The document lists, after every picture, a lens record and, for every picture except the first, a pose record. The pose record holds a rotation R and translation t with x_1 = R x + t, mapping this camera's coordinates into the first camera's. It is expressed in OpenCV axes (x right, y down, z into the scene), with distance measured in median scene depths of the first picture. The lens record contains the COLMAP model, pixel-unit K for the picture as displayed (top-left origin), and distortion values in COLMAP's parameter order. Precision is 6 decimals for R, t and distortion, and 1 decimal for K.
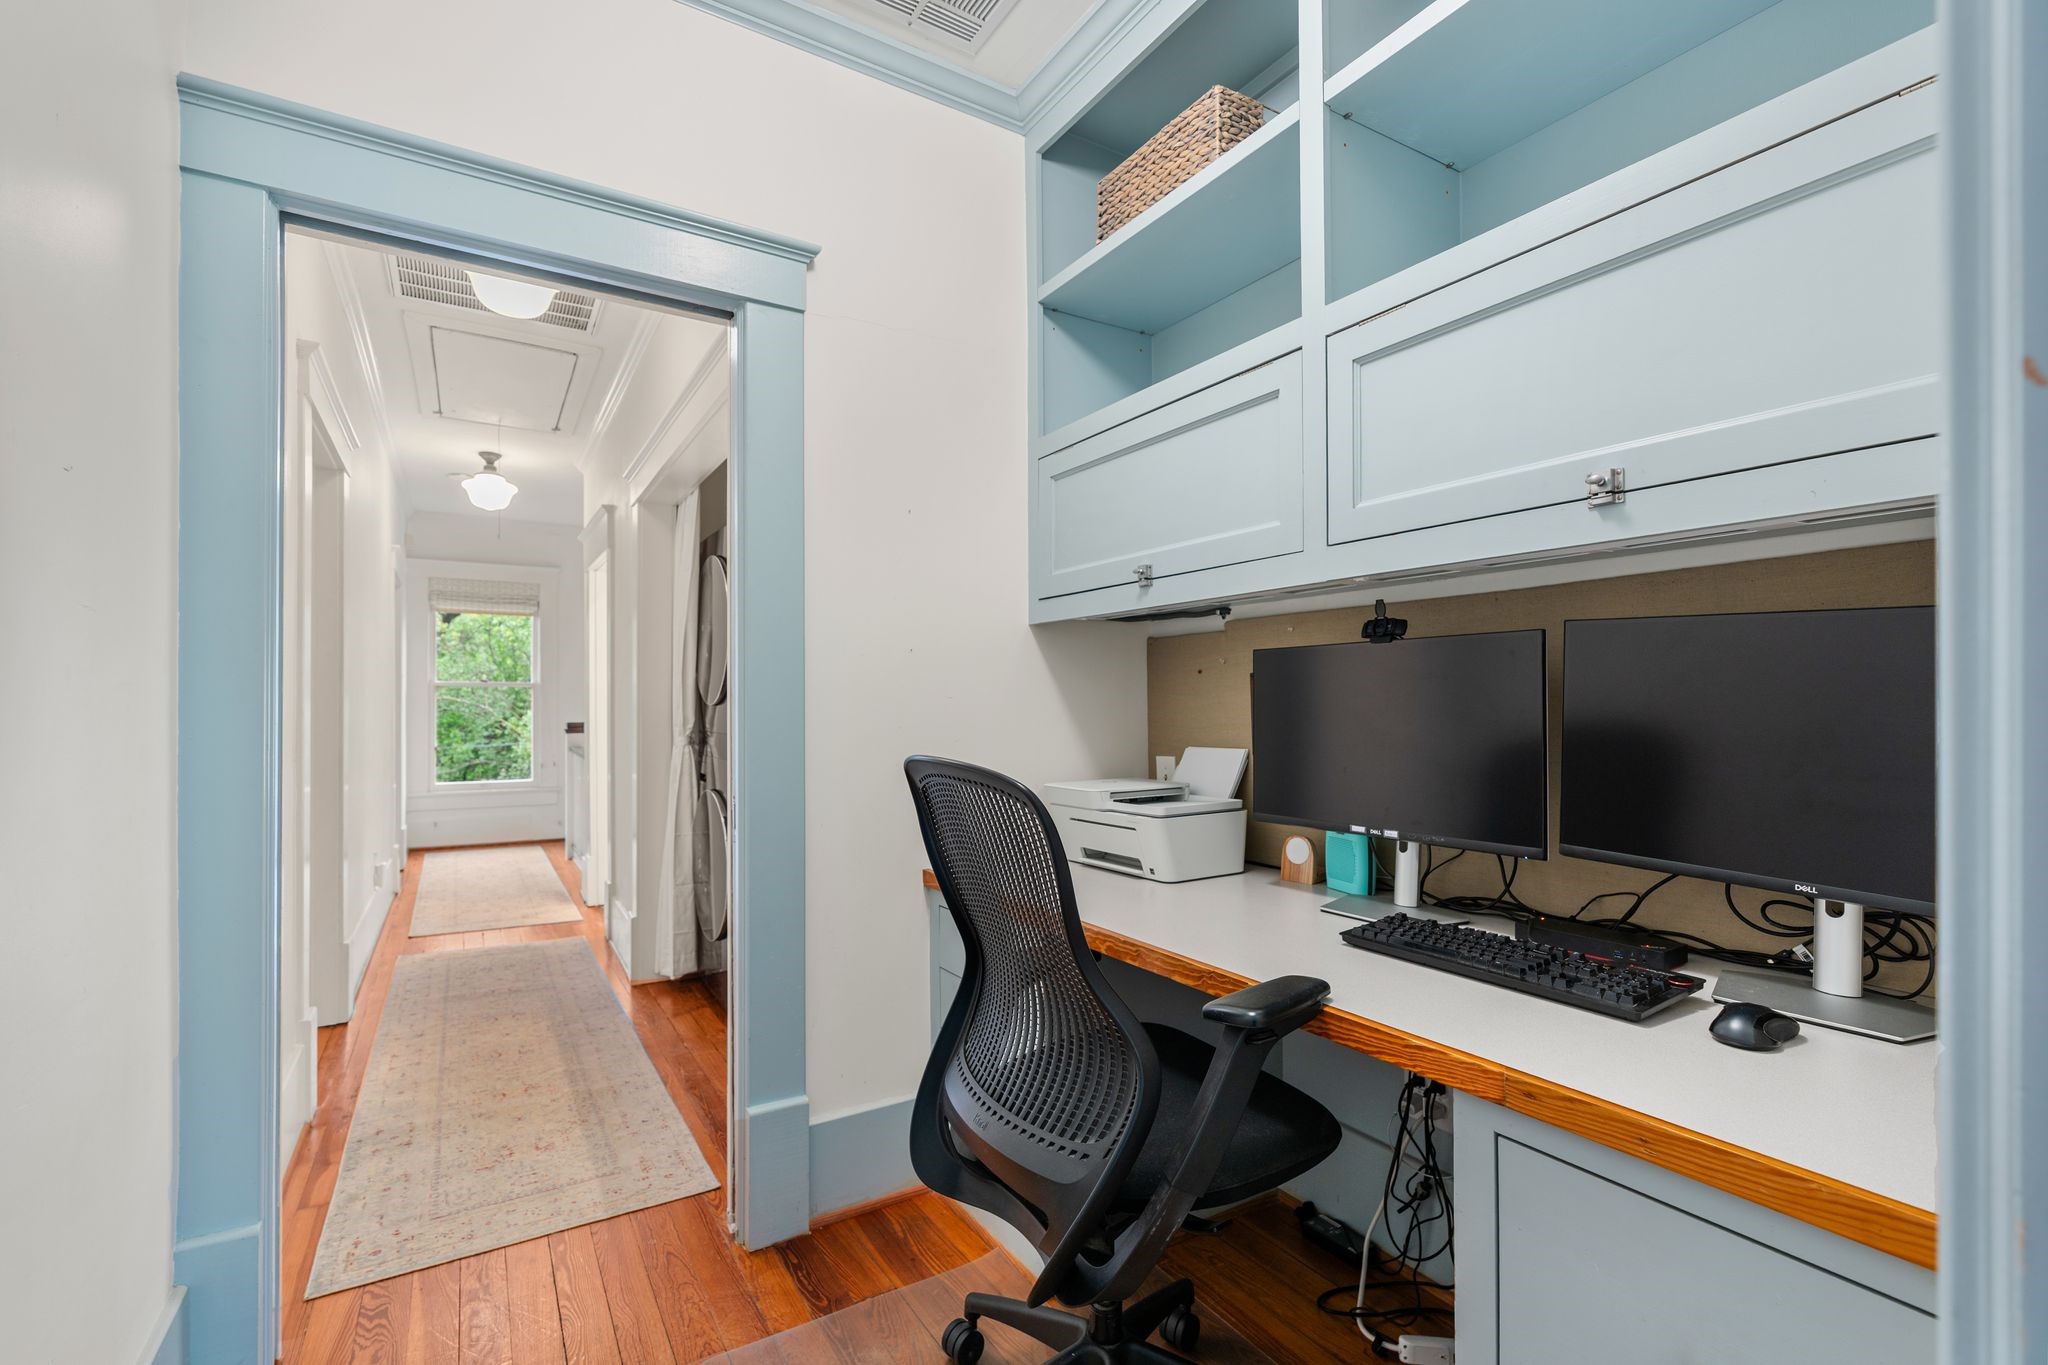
lens RADIAL K [[928.6, 0, 1021.8], [0, 928.6, 698.3], [0, 0, 1]] dist [-0.003979, 0.000490]
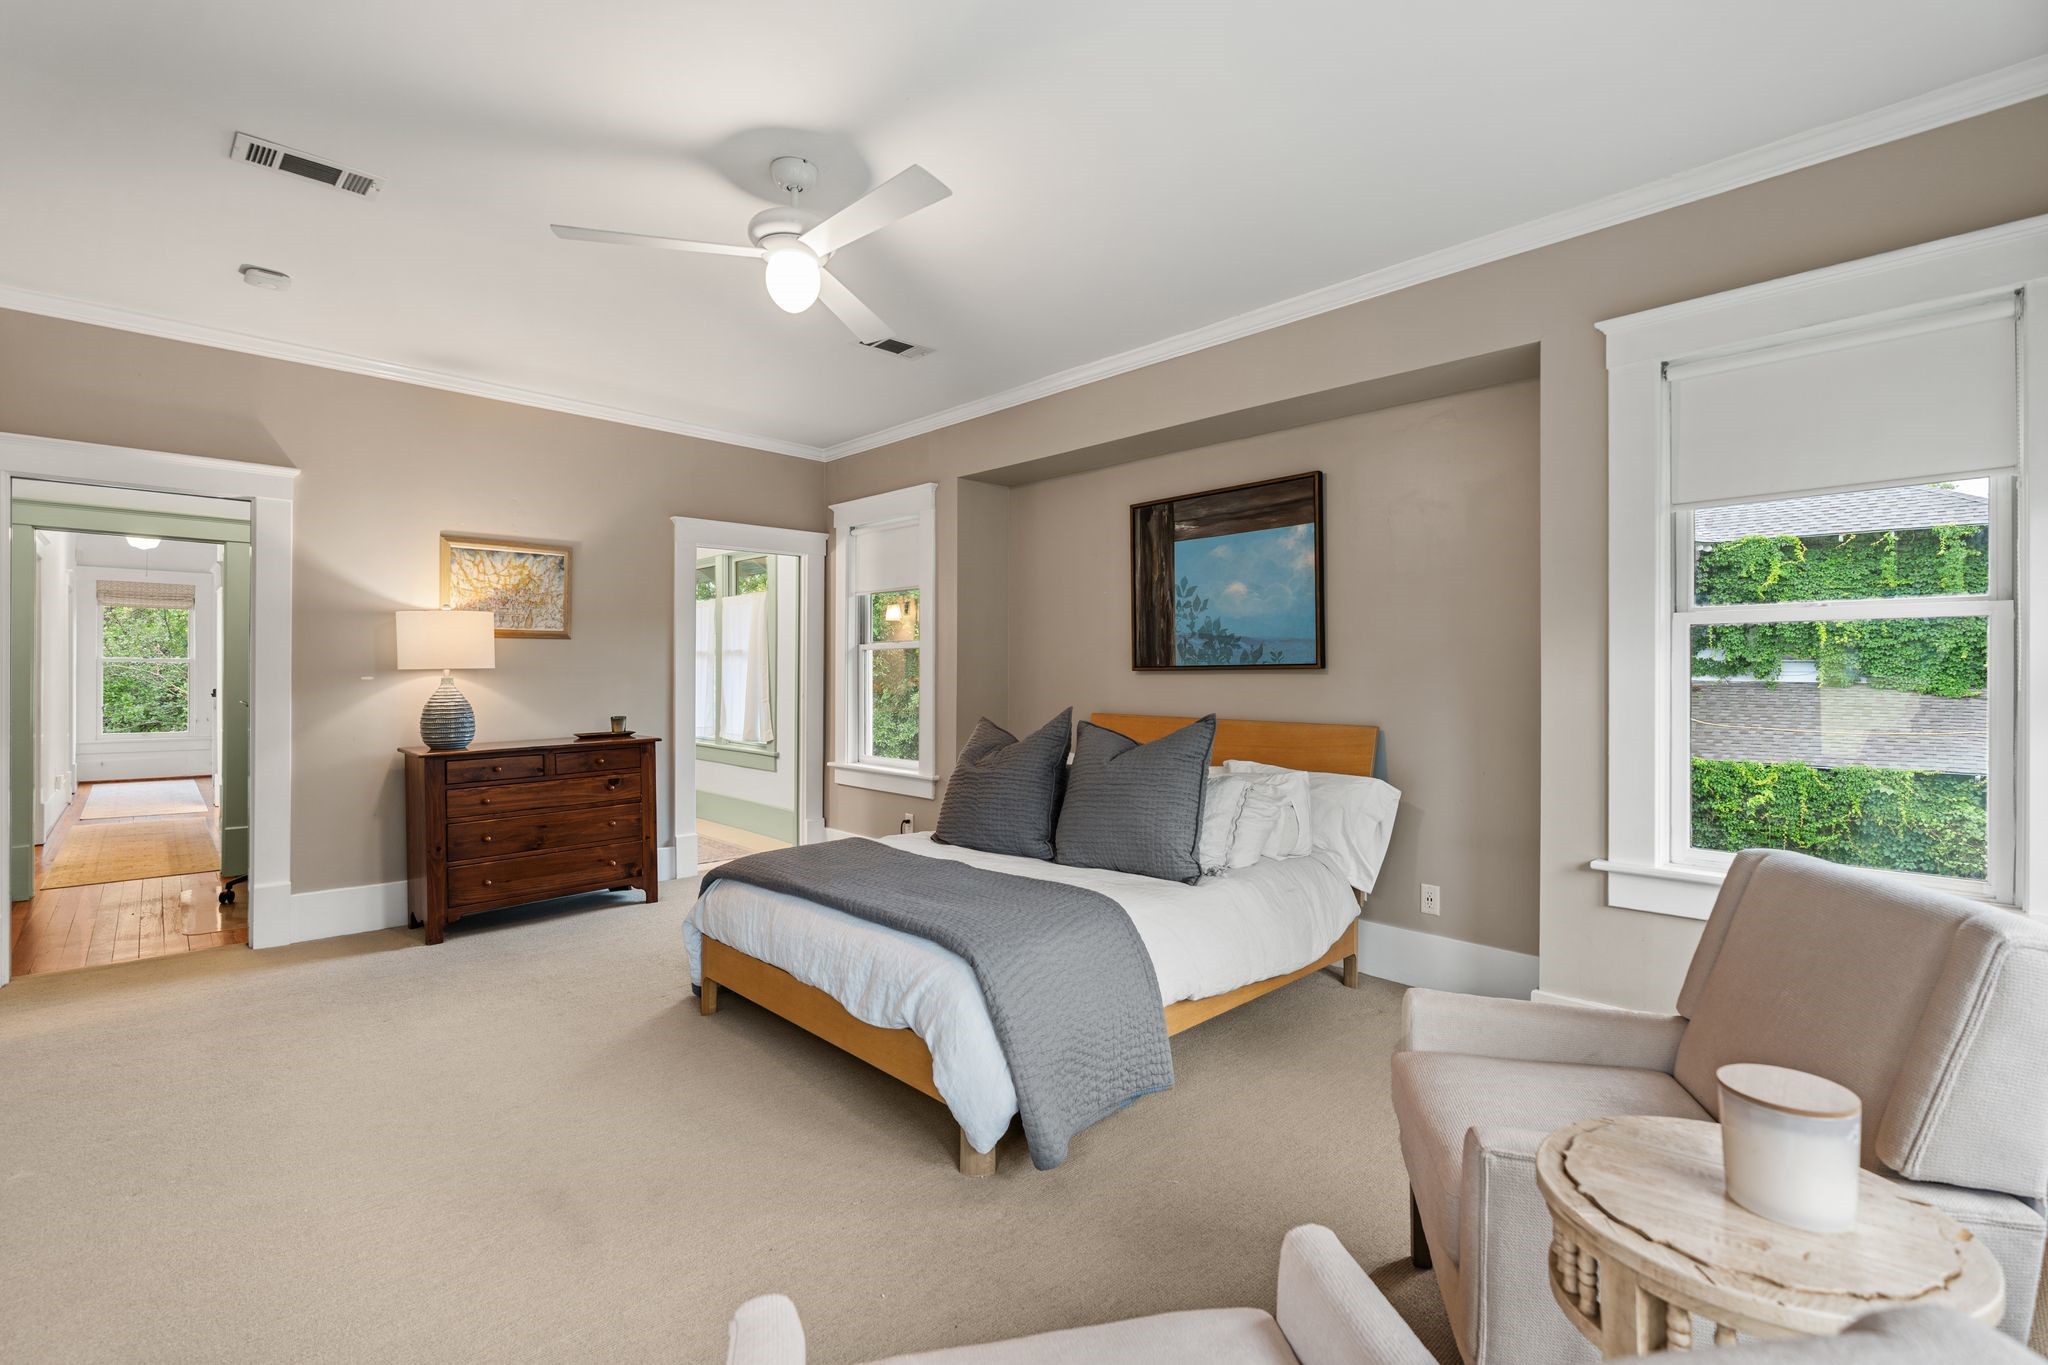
lens RADIAL K [[928.6, 0, 1029.7], [0, 928.6, 674.4], [0, 0, 1]] dist [-0.003979, 0.000490]
pose [[0.976460, 0.008763, 0.215520, 0.230124], [-0.010853, 0.999905, 0.008516, -0.011563], [-0.215425, -0.010654, 0.976462, -0.352690]]
